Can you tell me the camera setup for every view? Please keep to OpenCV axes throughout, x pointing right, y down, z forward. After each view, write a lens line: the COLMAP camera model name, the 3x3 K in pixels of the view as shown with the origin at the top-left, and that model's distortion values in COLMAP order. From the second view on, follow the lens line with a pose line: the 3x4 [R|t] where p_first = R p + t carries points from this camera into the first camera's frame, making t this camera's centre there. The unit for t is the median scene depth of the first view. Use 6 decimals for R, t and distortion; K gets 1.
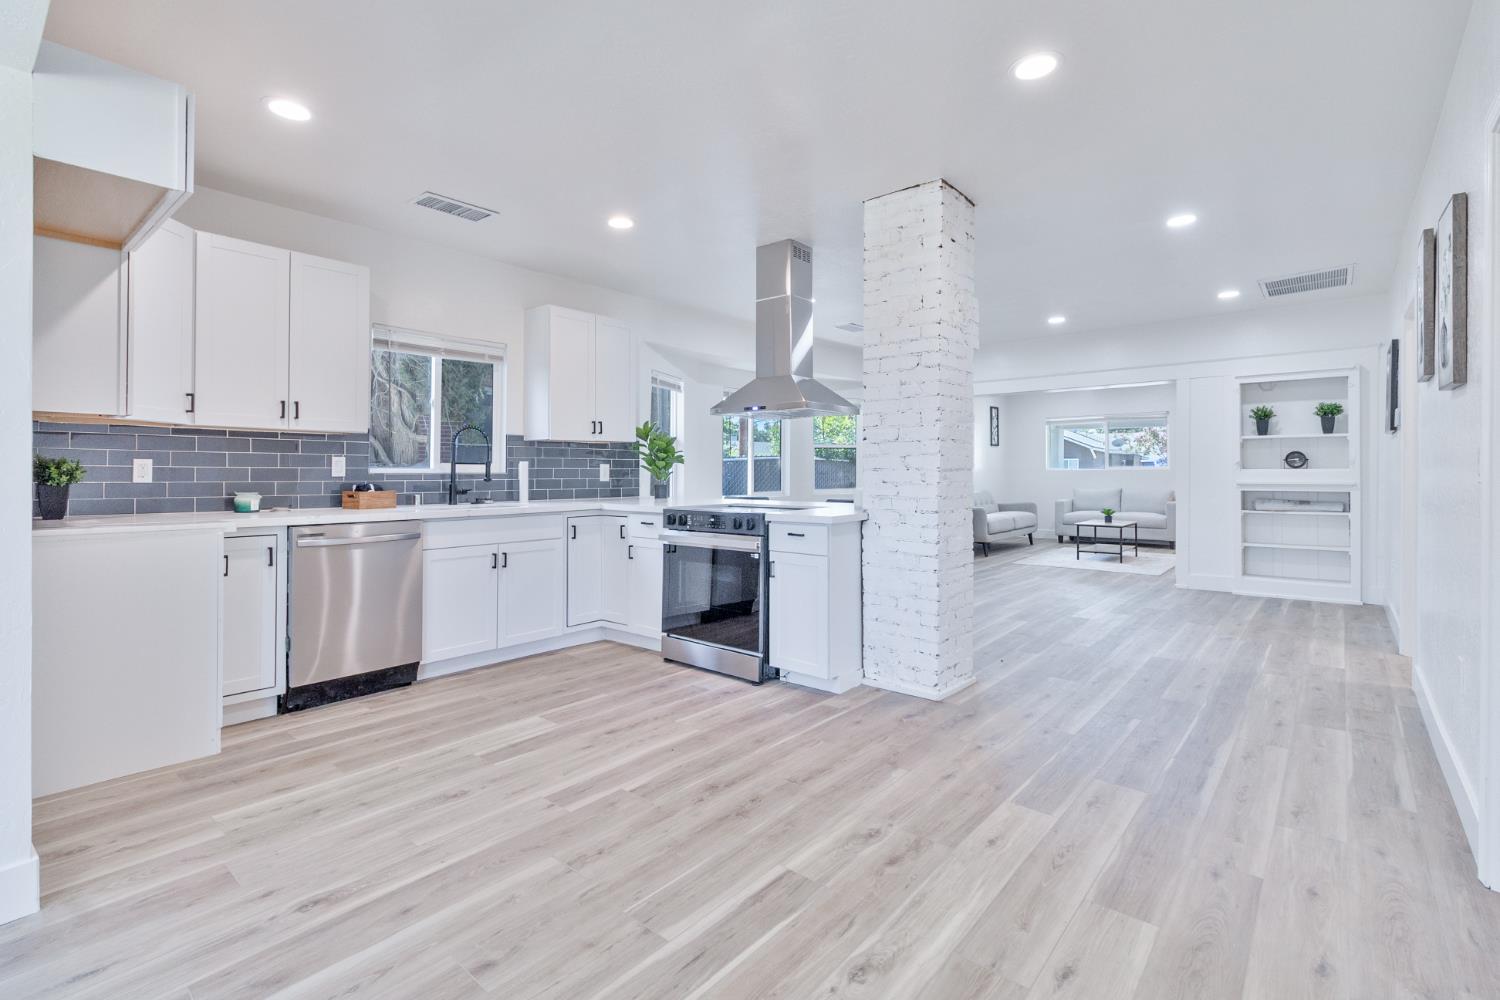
lens RADIAL K [[691.6, 0, 749.1], [0, 691.6, 465.6], [0, 0, 1]] dist [-0.000920, -0.000724]
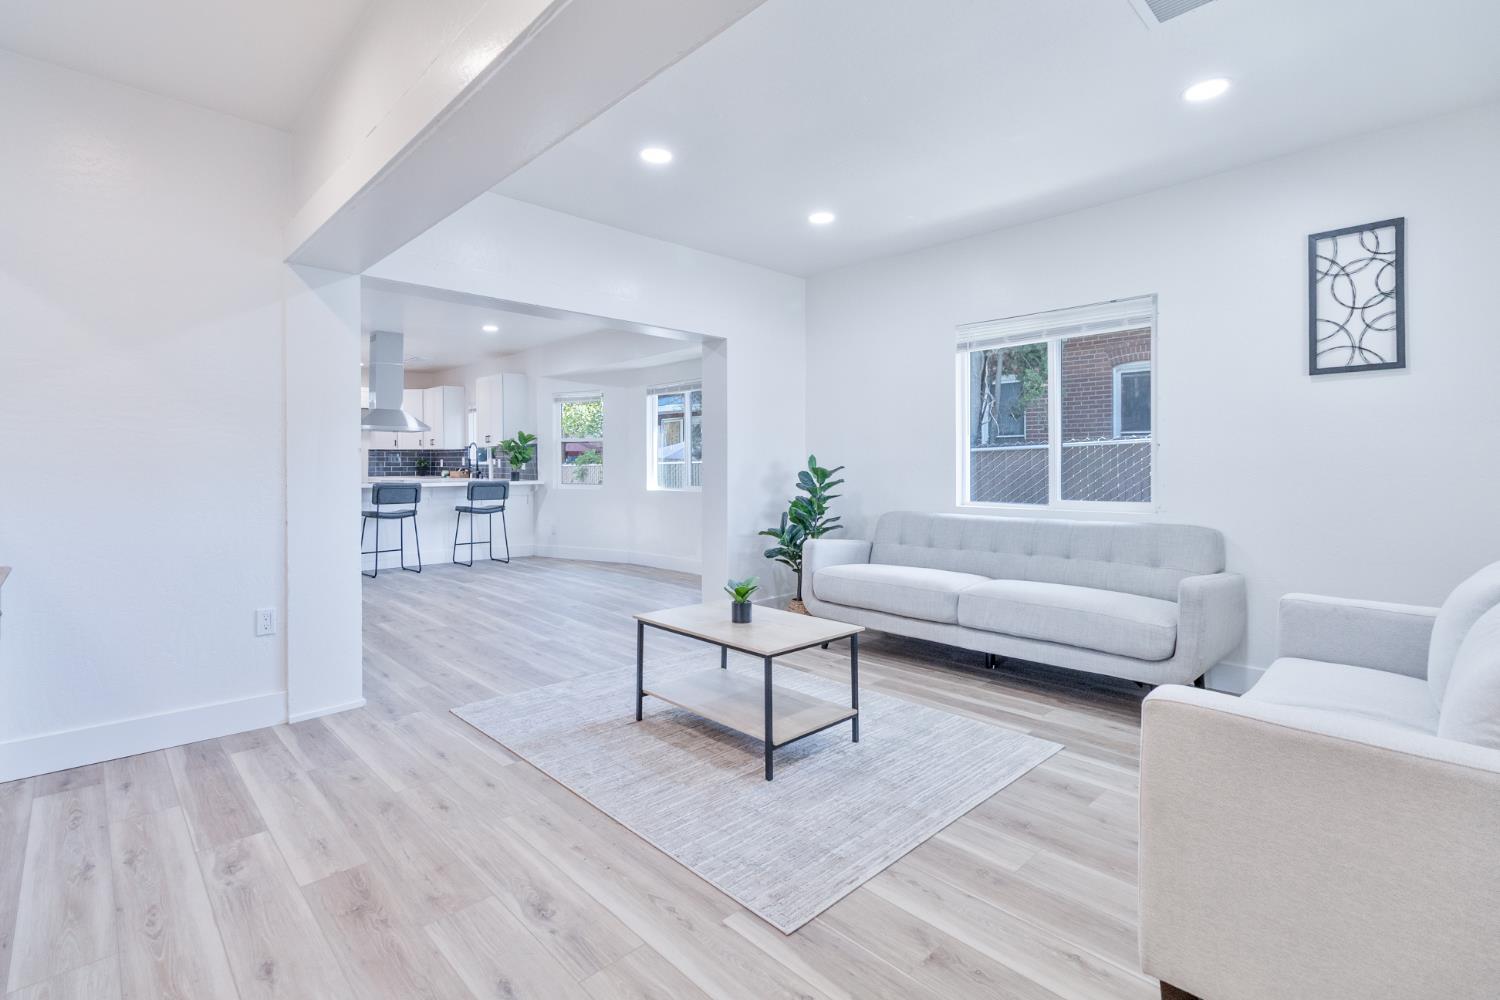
lens RADIAL K [[691.6, 0, 749.1], [0, 691.6, 465.6], [0, 0, 1]] dist [-0.000920, -0.000724]
pose [[-0.092398, 0.003466, -0.995716, 1.747277], [0.006826, 0.999973, 0.002848, 0.015234], [0.995699, -0.006533, -0.092419, 2.139457]]
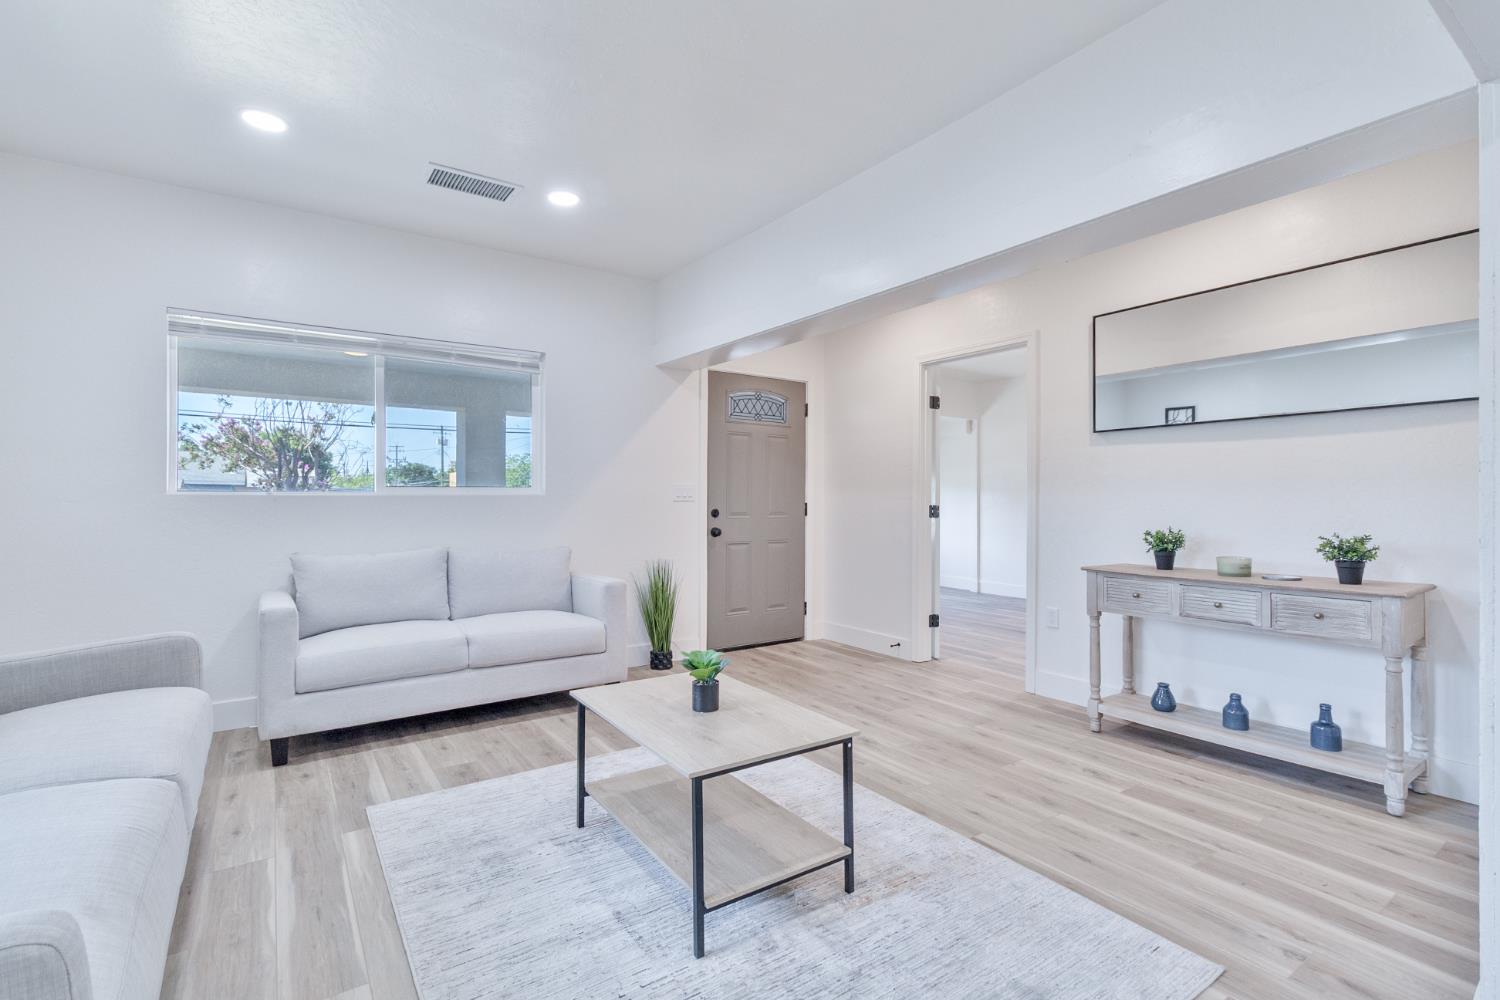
lens RADIAL K [[691.0, 0, 752.4], [0, 691.0, 496.5], [0, 0, 1]] dist [0.002845, 0.000076]
pose [[0.251075, 0.006180, 0.967948, 0.593705], [-0.008691, 0.999954, -0.004130, 0.016873], [-0.967929, -0.007375, 0.251117, 1.909944]]
